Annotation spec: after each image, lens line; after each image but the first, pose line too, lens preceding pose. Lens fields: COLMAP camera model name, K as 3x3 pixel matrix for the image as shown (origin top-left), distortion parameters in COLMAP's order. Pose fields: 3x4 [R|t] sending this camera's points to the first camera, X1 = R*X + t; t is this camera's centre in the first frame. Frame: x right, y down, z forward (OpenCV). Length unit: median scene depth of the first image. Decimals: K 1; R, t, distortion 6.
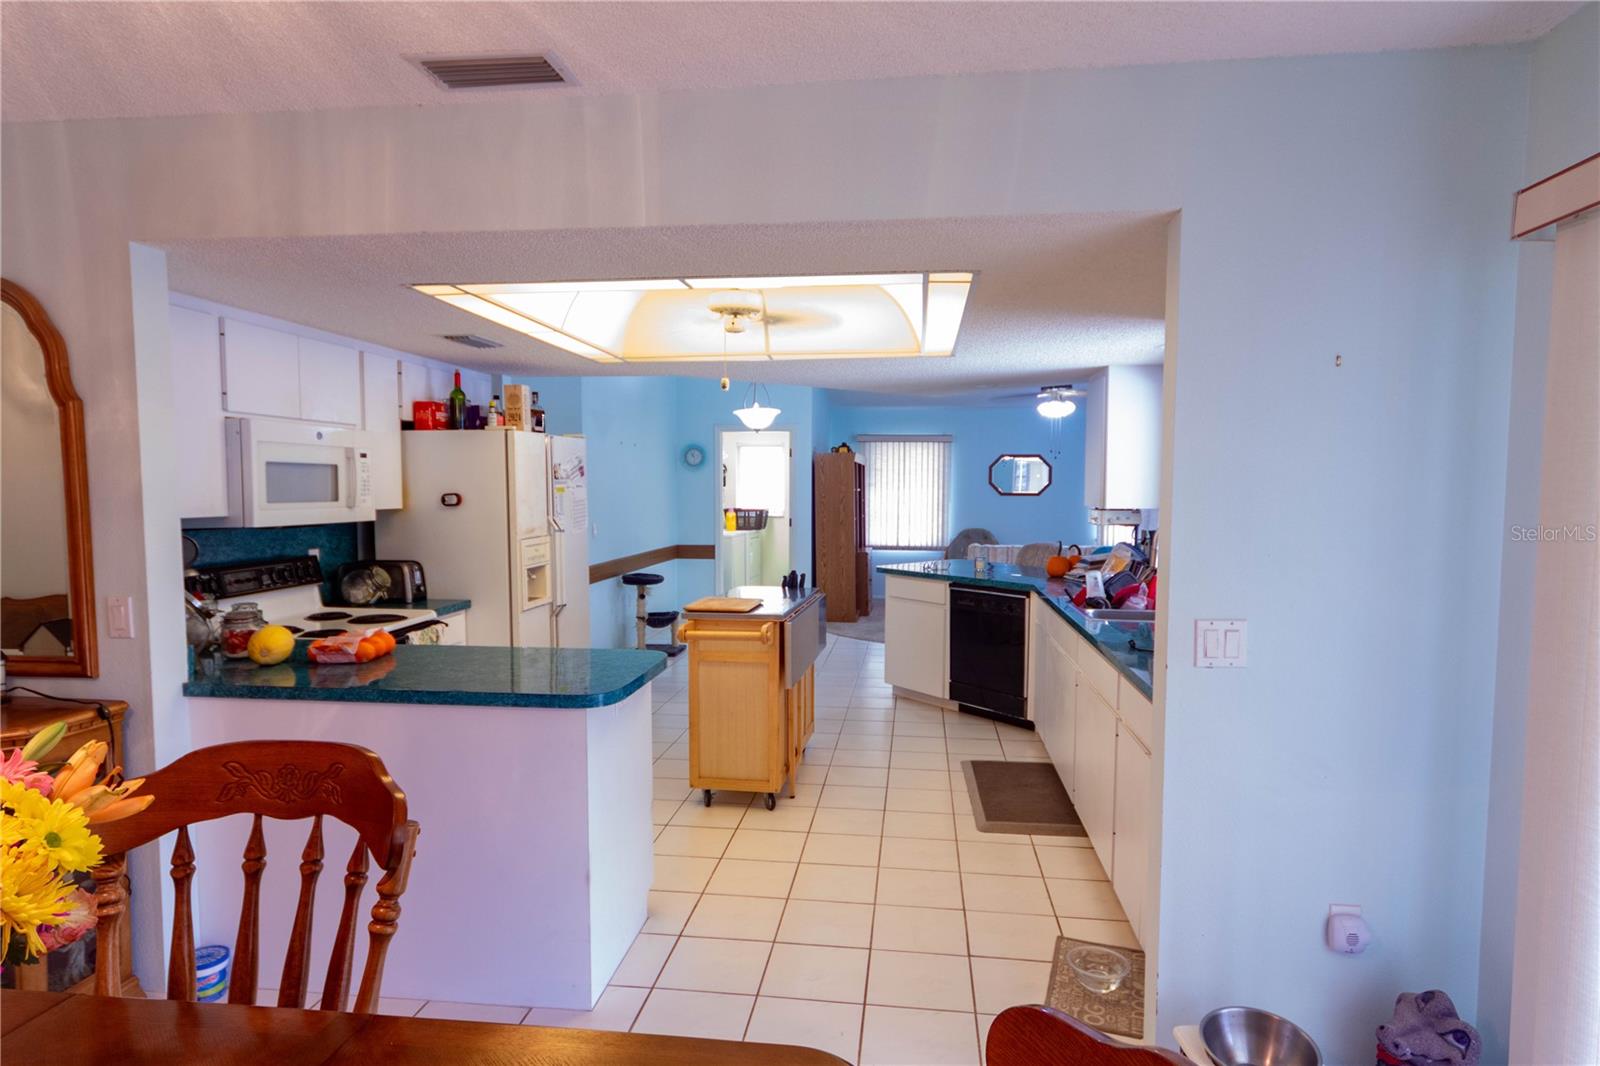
lens RADIAL K [[905.7, 0, 800.8], [0, 905.7, 537.8], [0, 0, 1]] dist [0.001068, 0.000143]
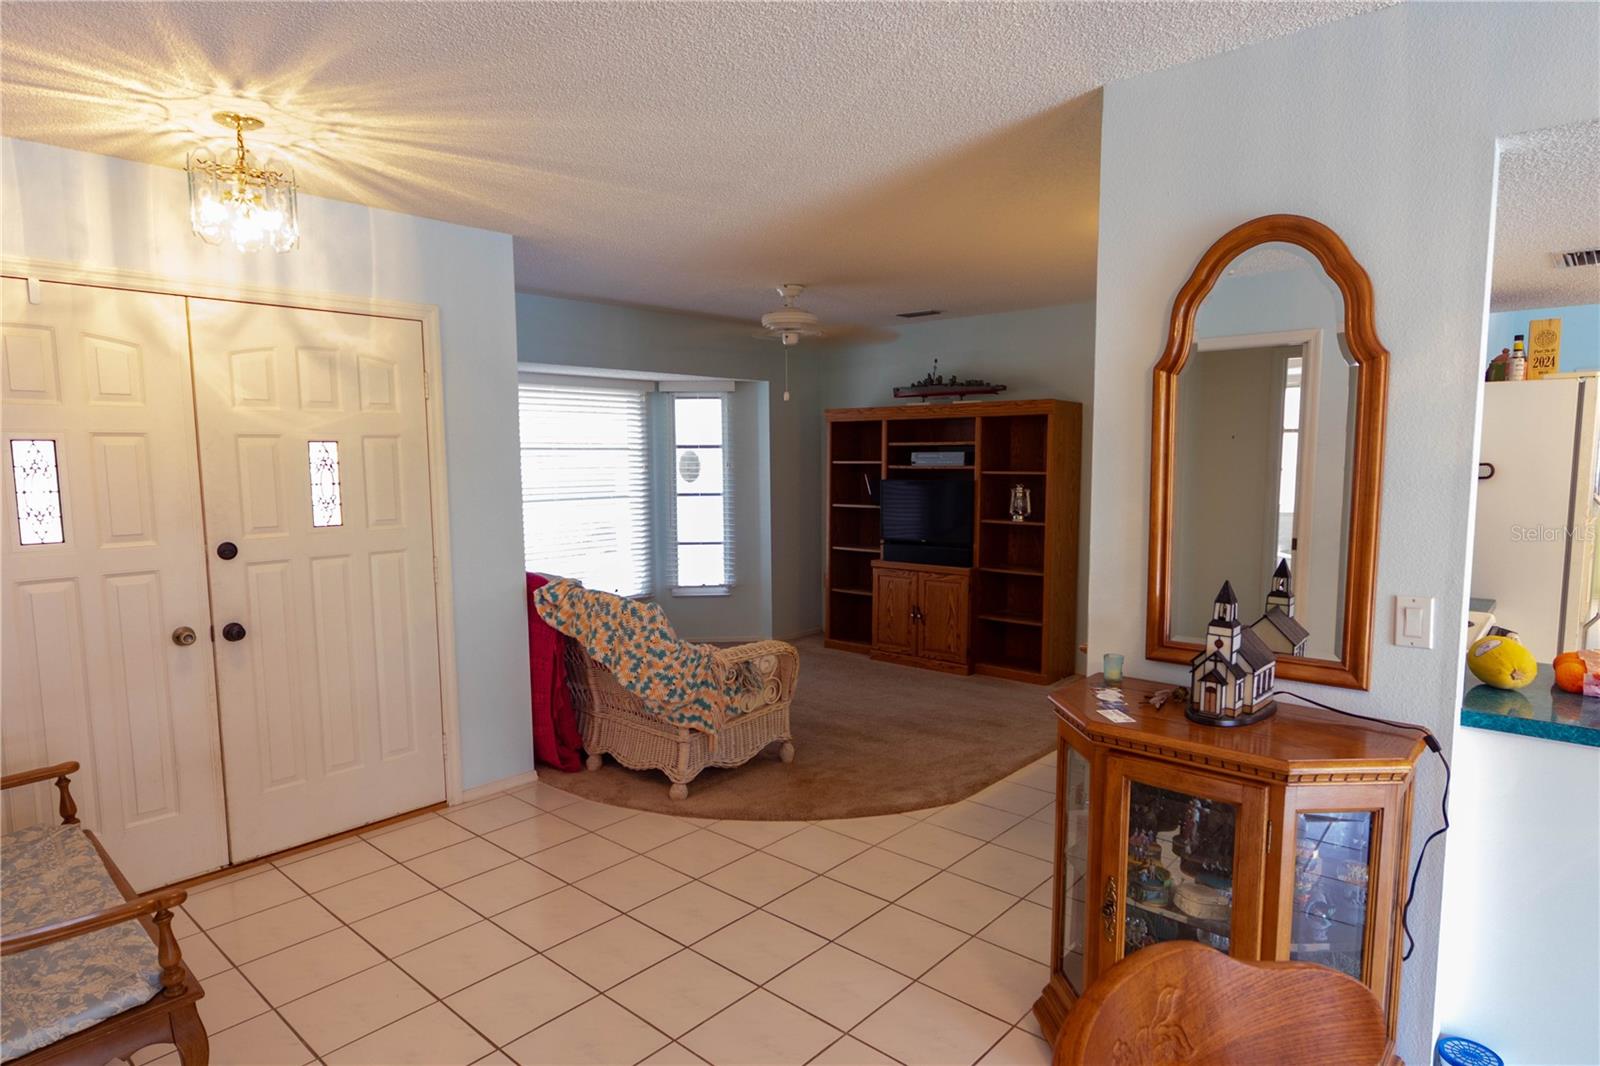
lens RADIAL K [[905.7, 0, 800.9], [0, 905.7, 538.3], [0, 0, 1]] dist [0.001068, 0.000143]
pose [[0.827311, 0.049510, -0.559558, -0.542931], [-0.027122, 0.998467, 0.048244, -0.007337], [0.561089, -0.024737, 0.827386, 0.022890]]
